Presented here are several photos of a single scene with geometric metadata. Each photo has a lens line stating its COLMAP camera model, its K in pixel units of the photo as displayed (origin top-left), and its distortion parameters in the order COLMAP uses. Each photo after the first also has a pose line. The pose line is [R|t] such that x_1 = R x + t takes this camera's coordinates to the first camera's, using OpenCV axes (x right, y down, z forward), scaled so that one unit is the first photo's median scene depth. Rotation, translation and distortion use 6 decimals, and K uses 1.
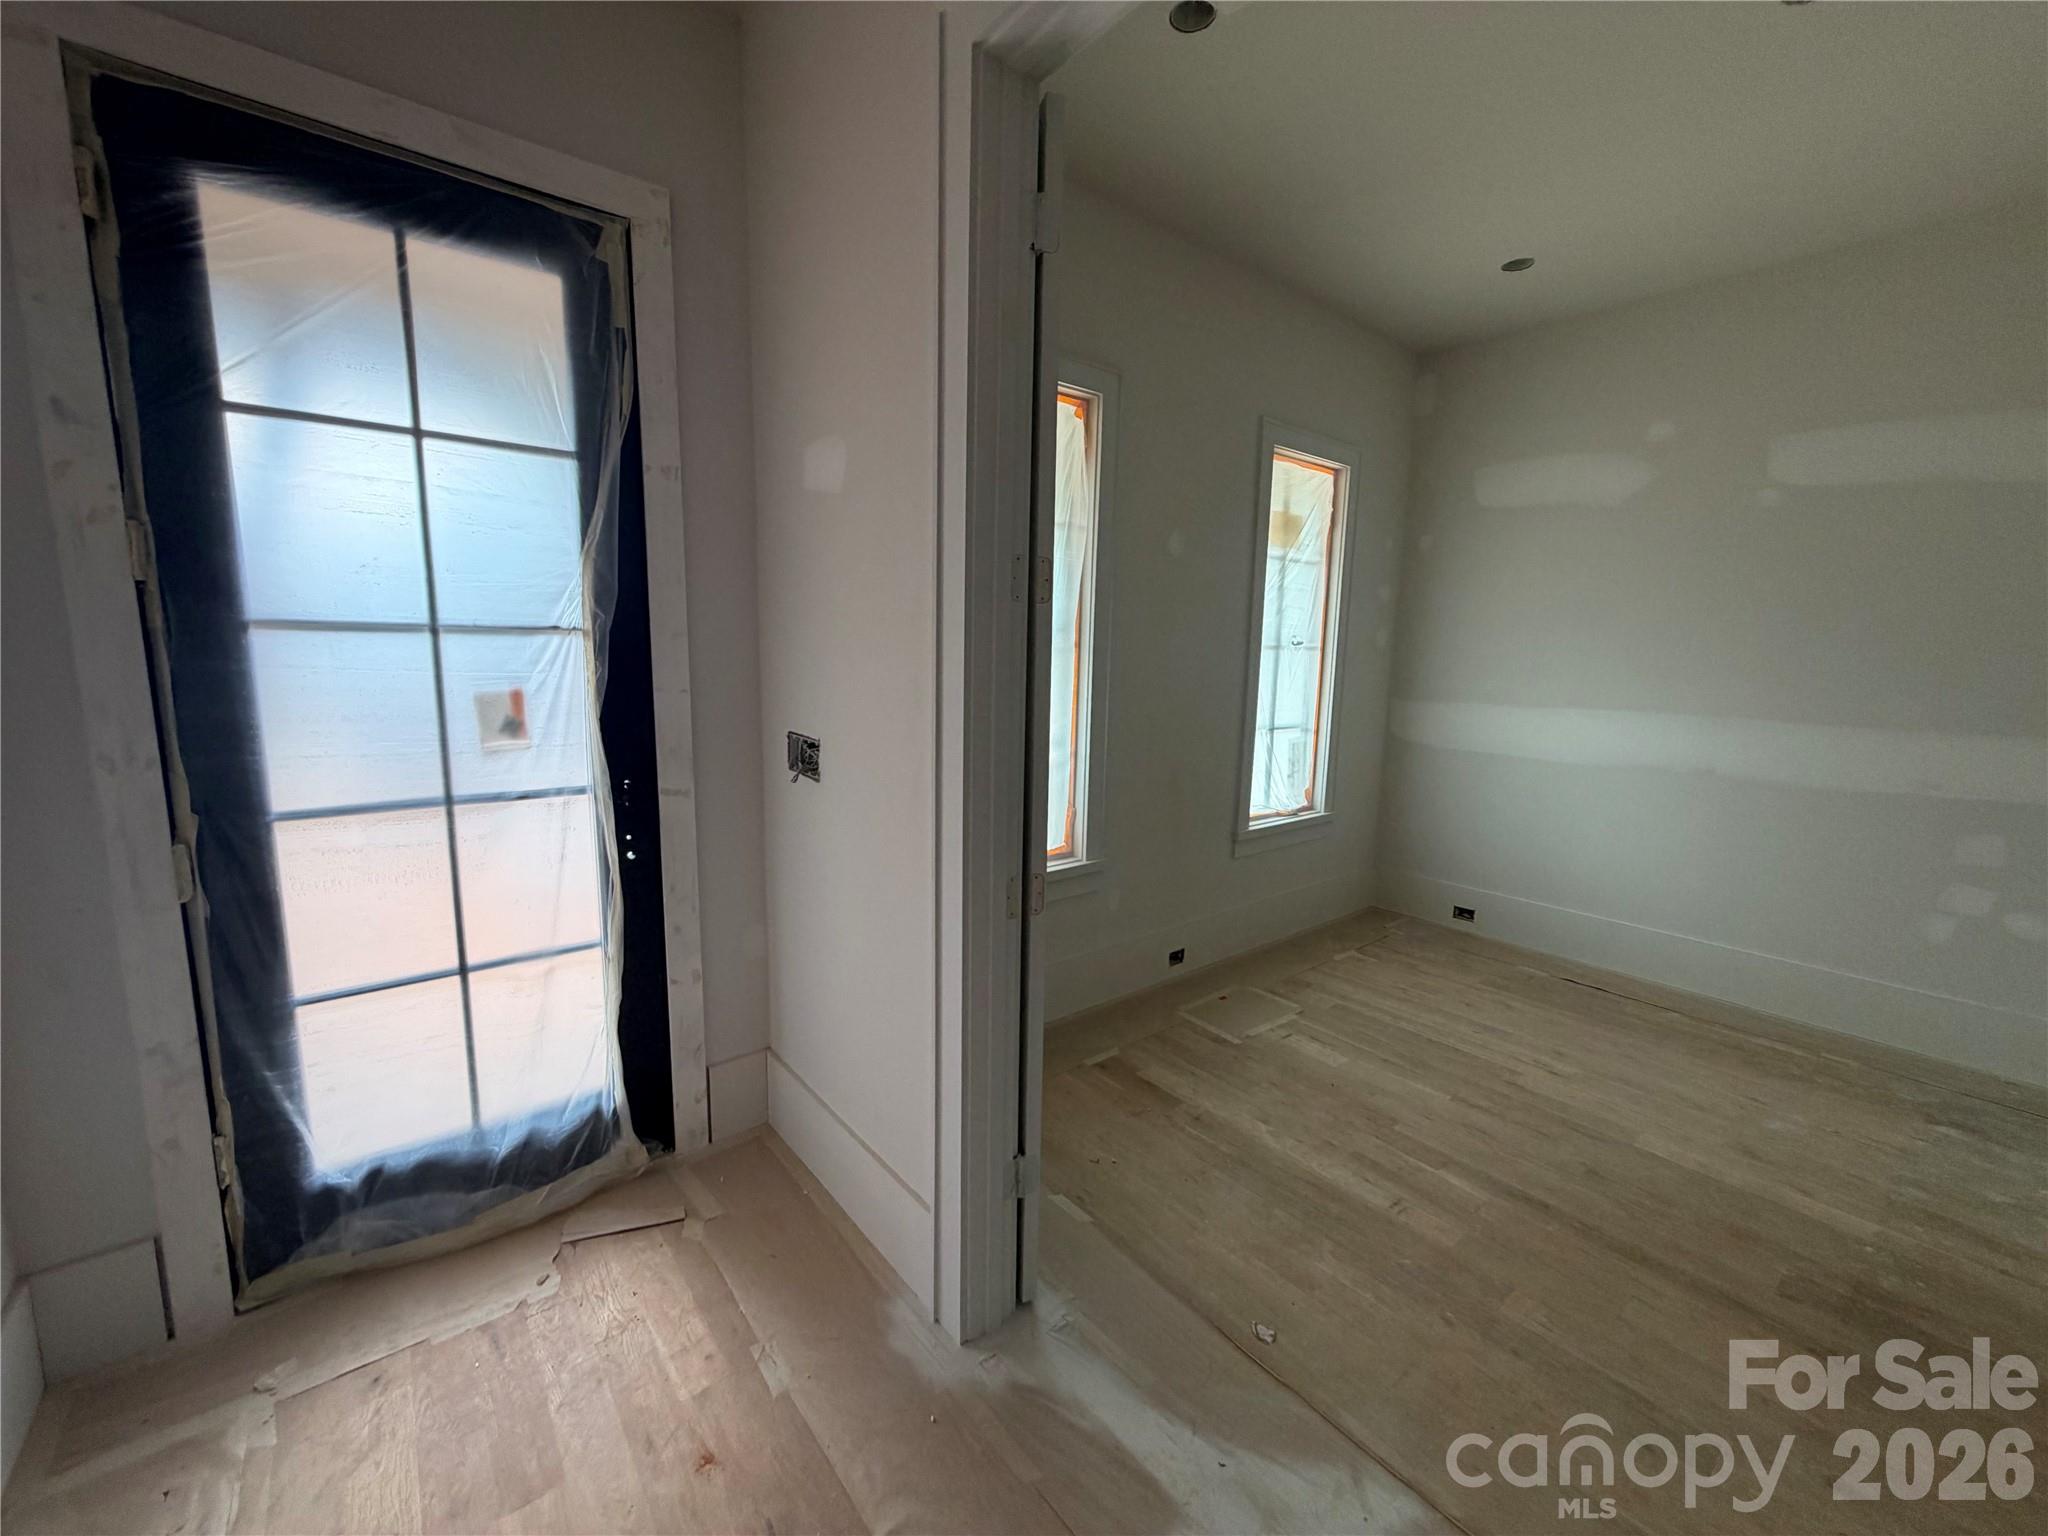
lens RADIAL K [[811.3, 0, 1024.0], [0, 811.3, 768.0], [0, 0, 1]] dist [0.001446, 0.000240]
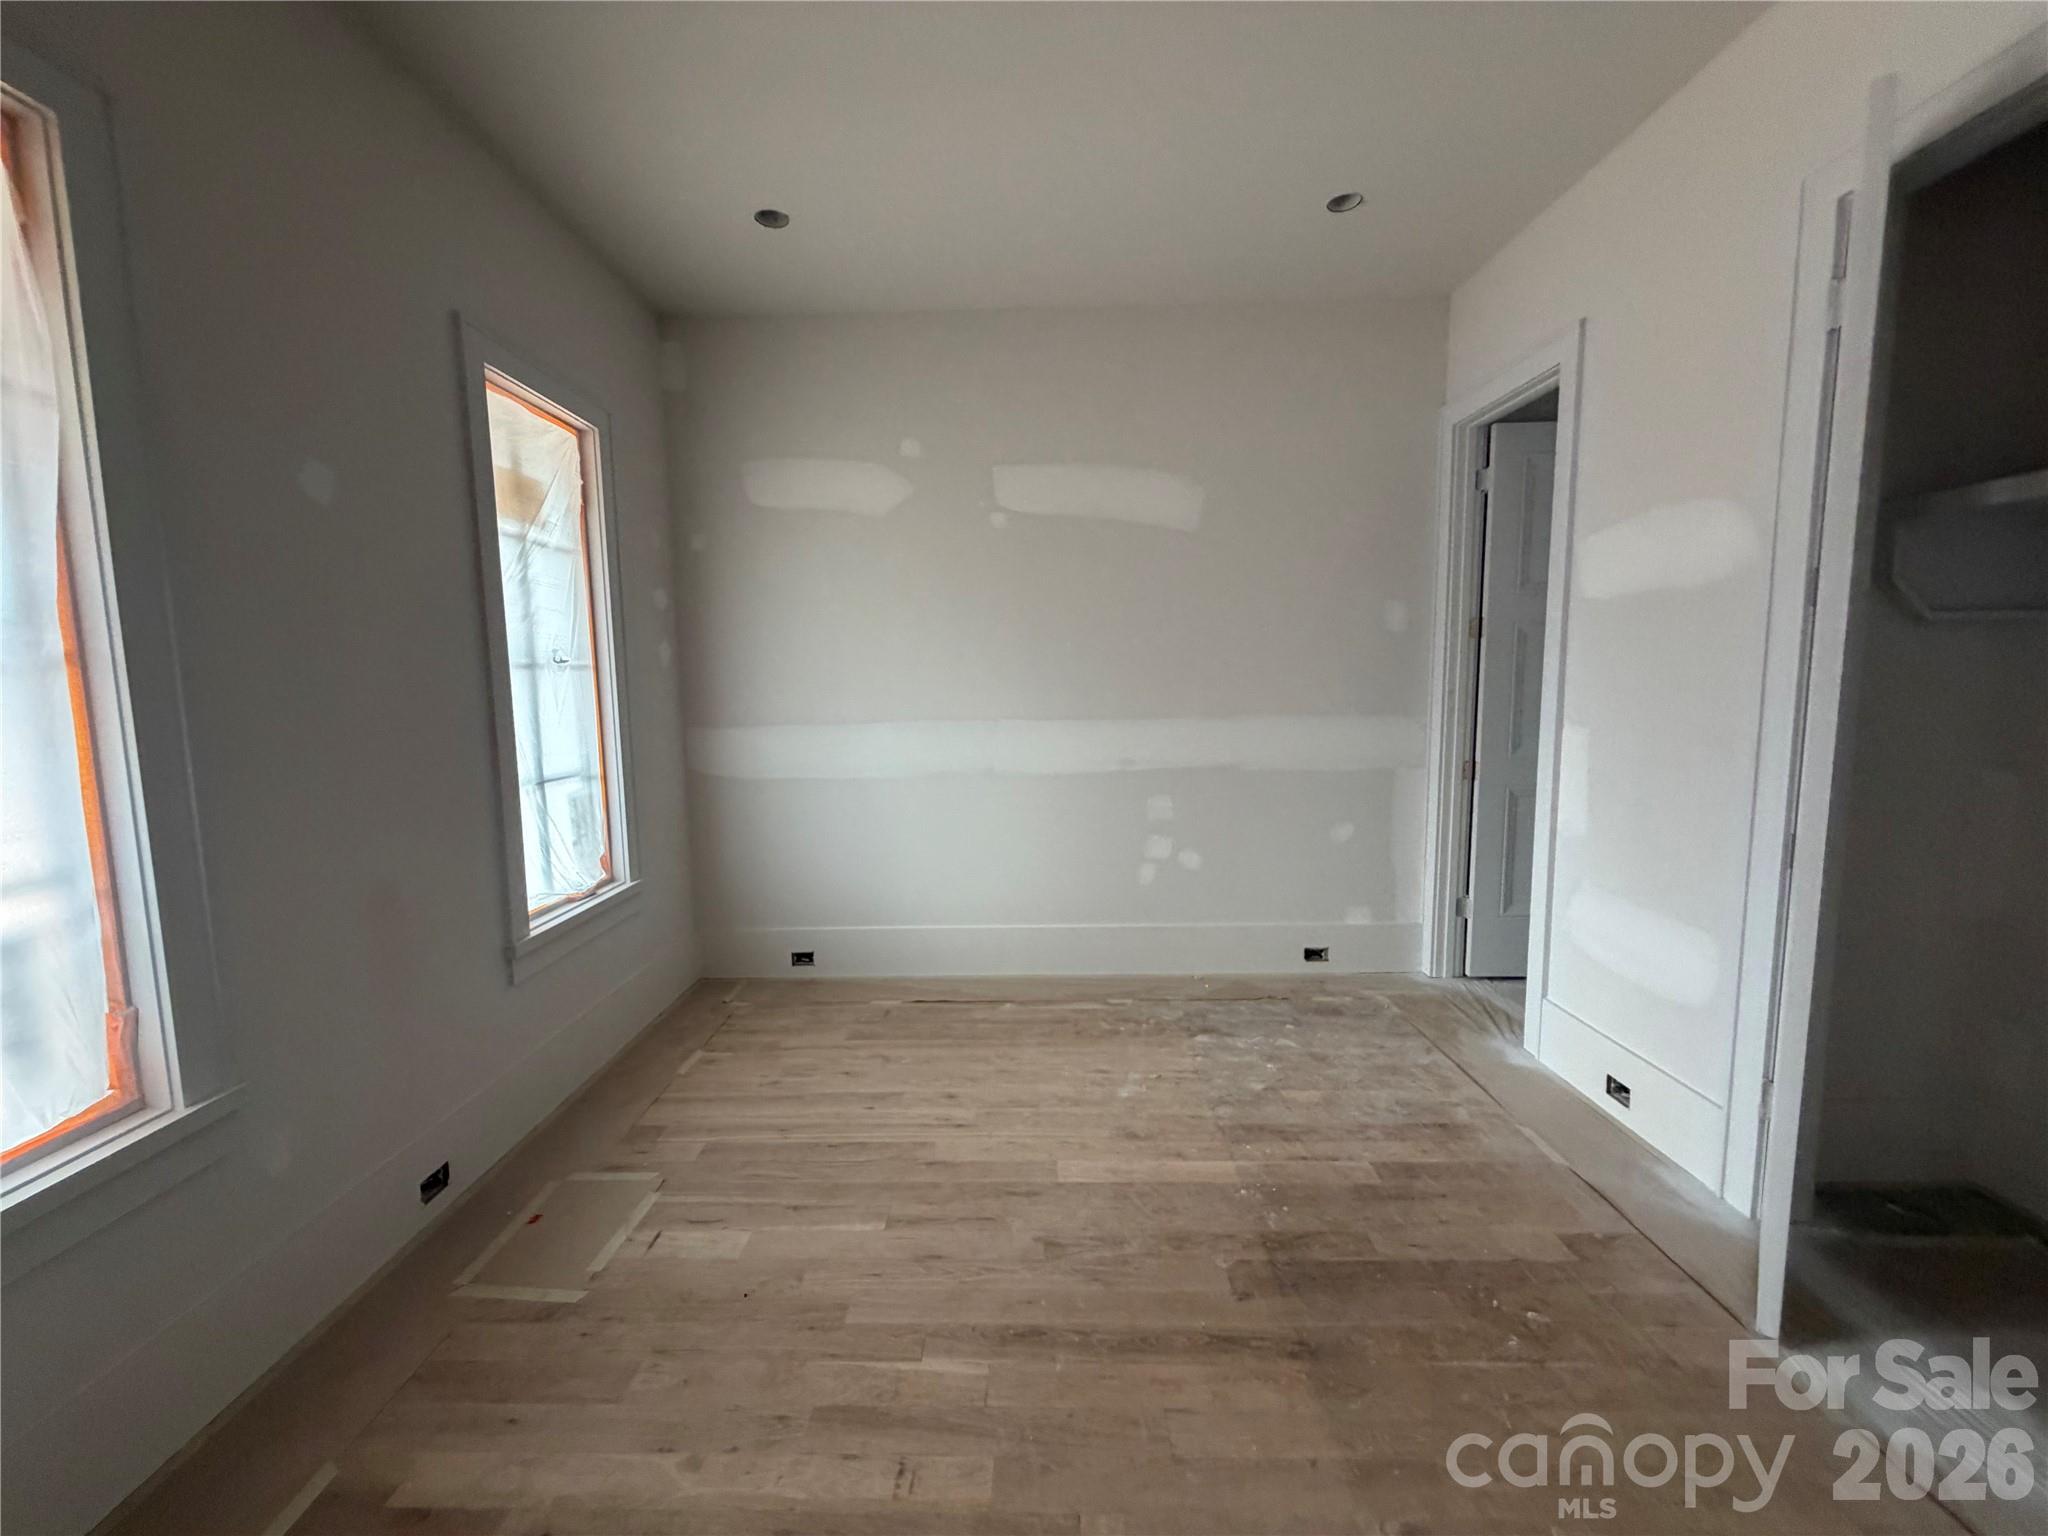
lens RADIAL K [[822.5, 0, 1011.8], [0, 822.5, 768.0], [0, 0, 1]] dist [0.002397, 0.000294]
pose [[0.653625, -0.113520, 0.748257, 0.046781], [0.143968, 0.989283, 0.024327, -0.021621], [-0.742999, 0.091824, 0.662963, 0.256967]]
